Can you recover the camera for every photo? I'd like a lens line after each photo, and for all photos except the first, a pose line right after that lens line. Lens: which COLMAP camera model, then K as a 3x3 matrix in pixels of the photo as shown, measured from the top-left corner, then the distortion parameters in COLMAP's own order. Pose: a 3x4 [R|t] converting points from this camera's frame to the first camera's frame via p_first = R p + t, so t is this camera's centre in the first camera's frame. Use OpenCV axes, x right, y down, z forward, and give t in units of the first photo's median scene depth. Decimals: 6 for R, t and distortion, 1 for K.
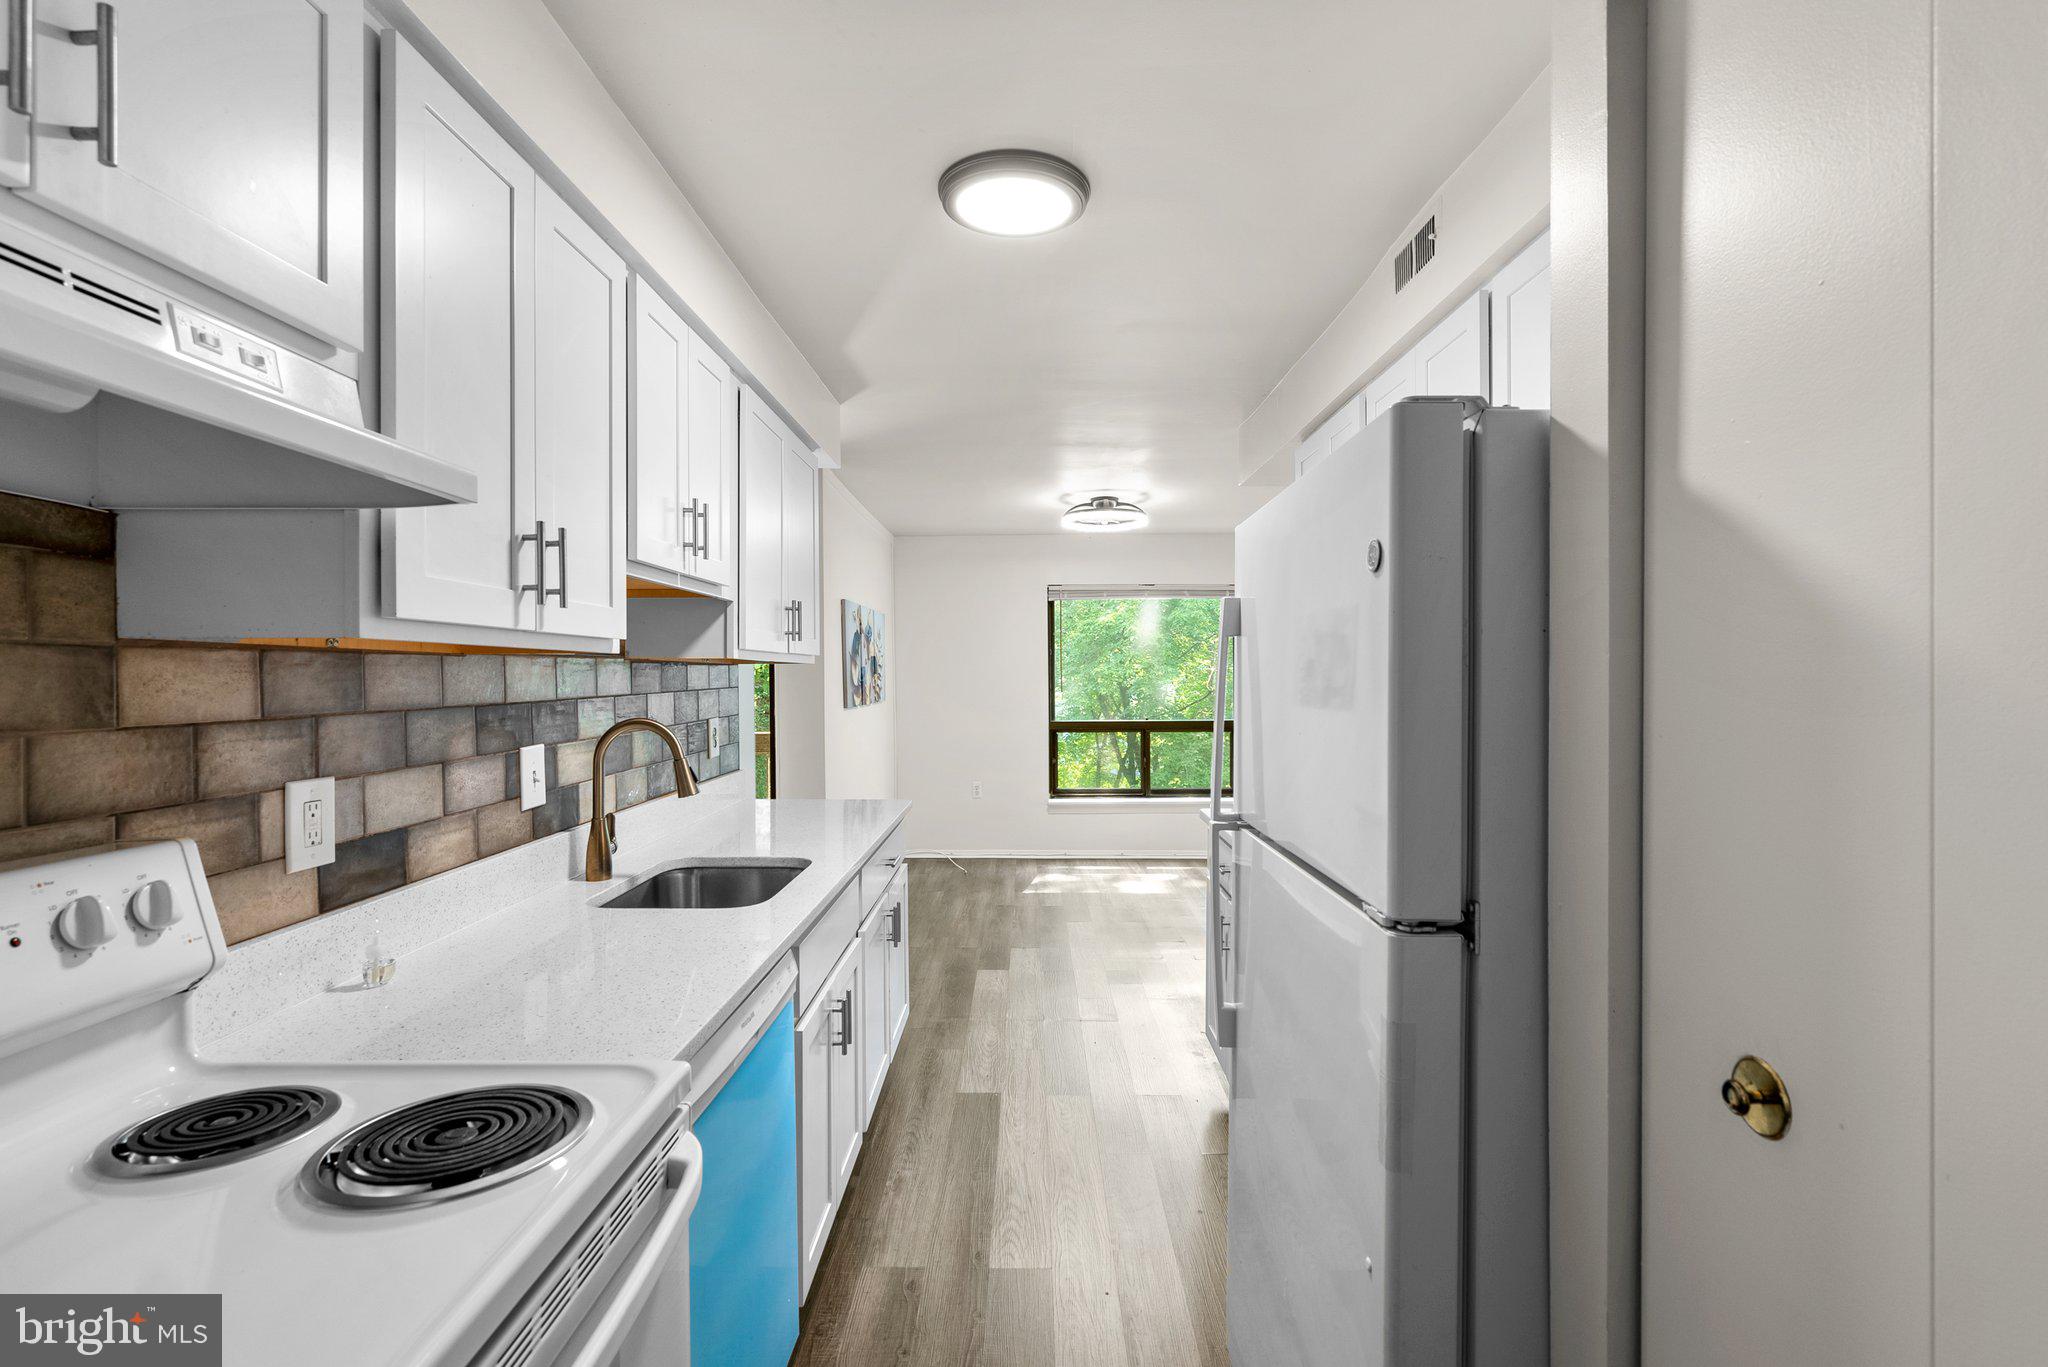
lens RADIAL K [[937.4, 0, 1024.0], [0, 937.4, 683.5], [0, 0, 1]] dist [-0.011908, 0.014006]
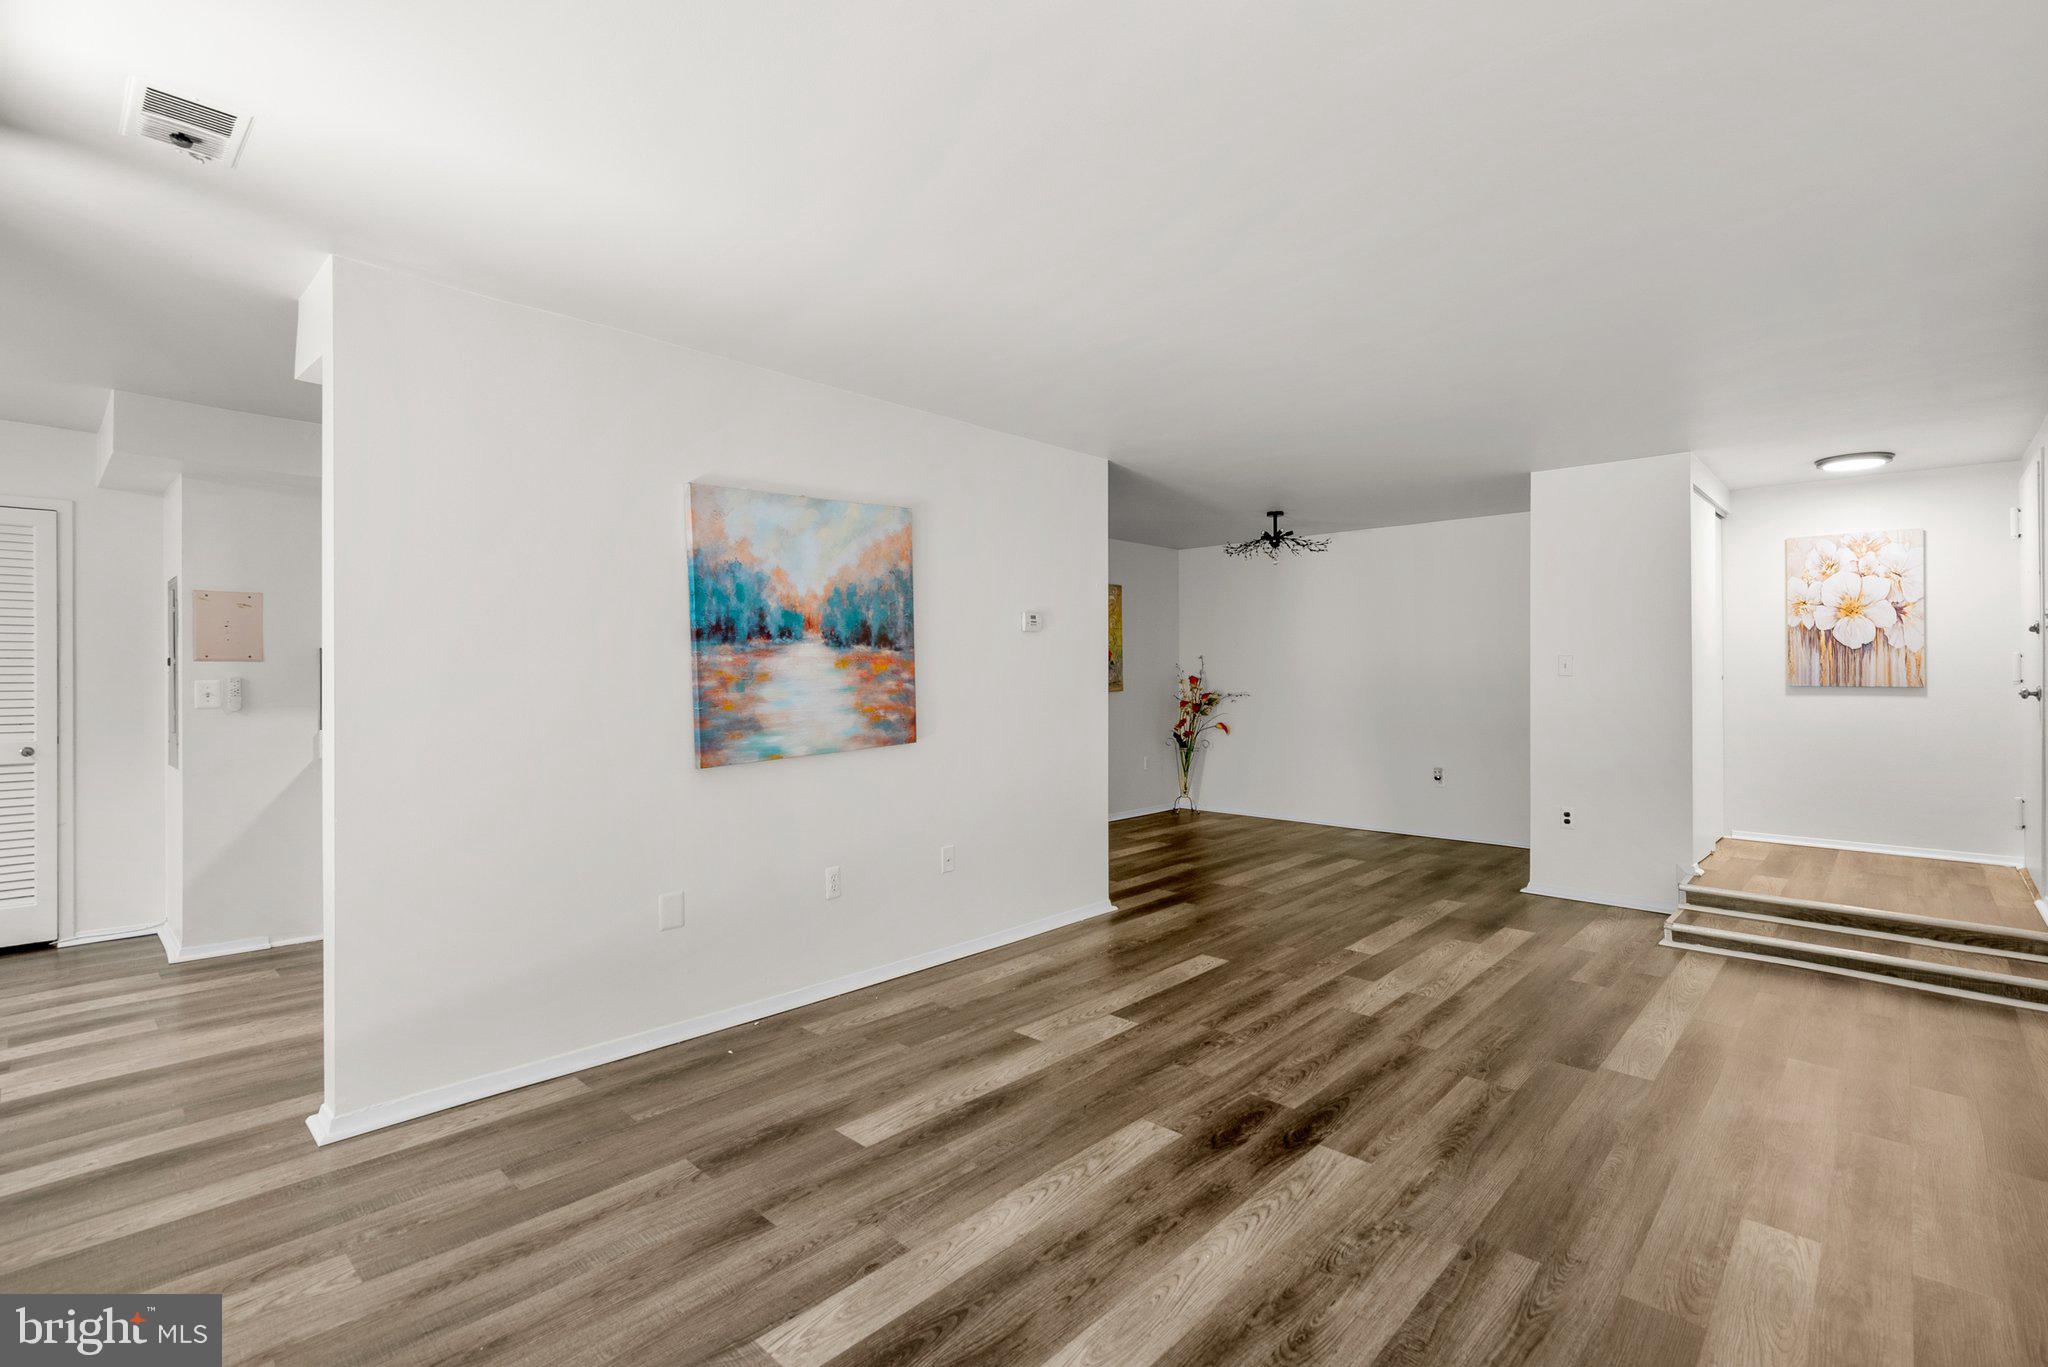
lens RADIAL K [[935.9, 0, 1028.6], [0, 935.9, 674.3], [0, 0, 1]] dist [-0.003956, 0.000533]
pose [[-0.738465, 0.002789, 0.674286, -1.887641], [0.009761, 0.999931, 0.006554, 0.028449], [-0.674221, 0.011421, -0.738441, 1.875510]]
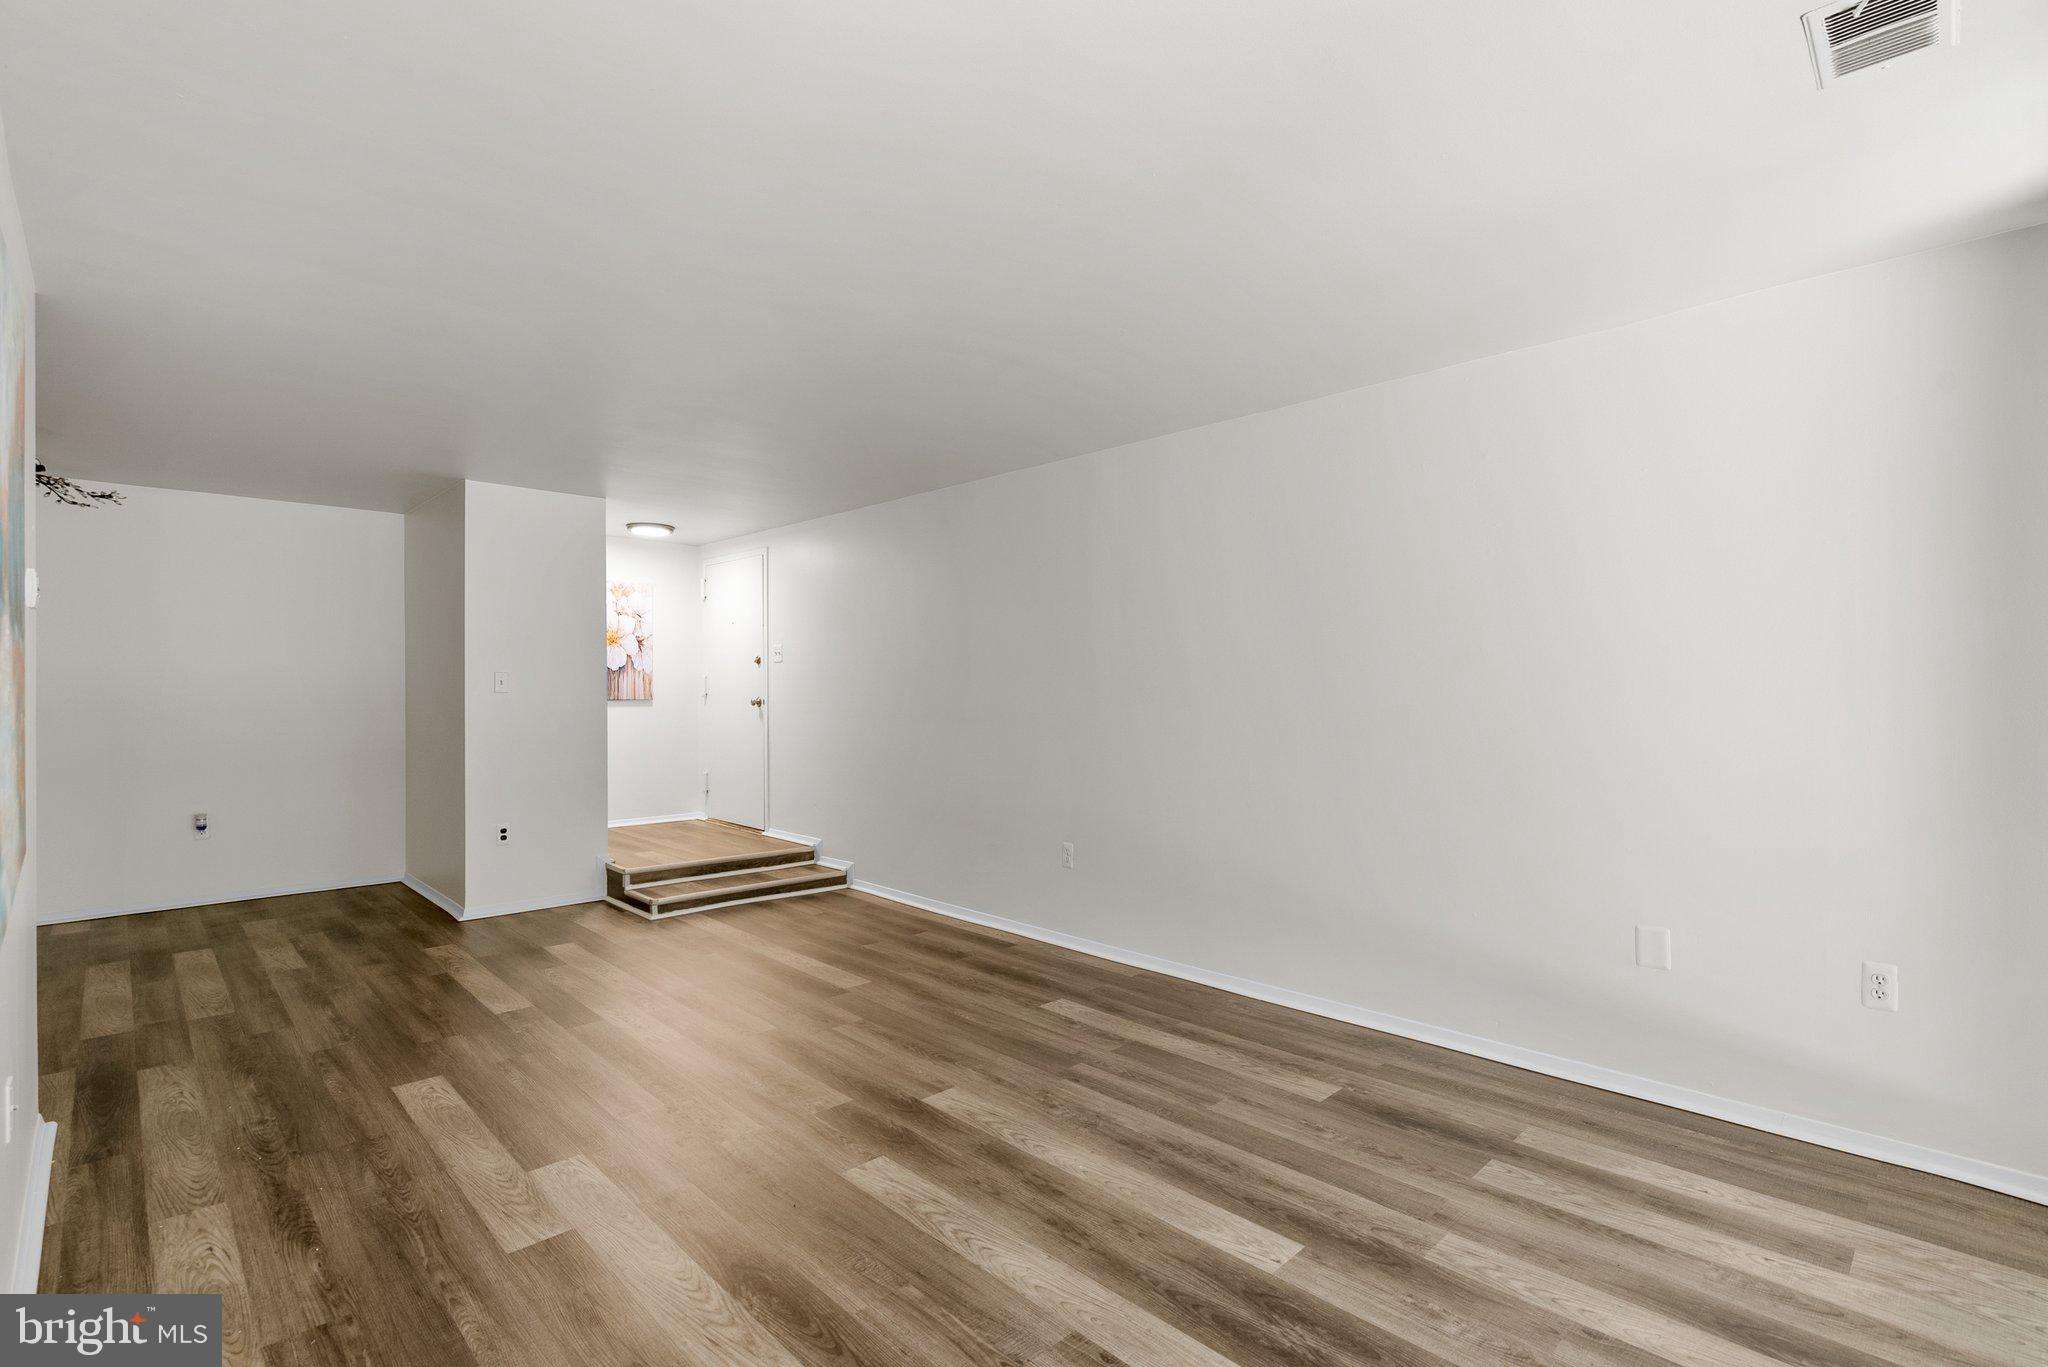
lens RADIAL K [[947.1, 0, 1017.8], [0, 947.1, 683.6], [0, 0, 1]] dist [-0.001963, -0.000044]
pose [[-0.712173, 0.001546, -0.702003, -0.574439], [-0.002918, 0.999982, 0.005162, 0.022574], [0.701998, 0.005724, -0.712156, 1.839609]]
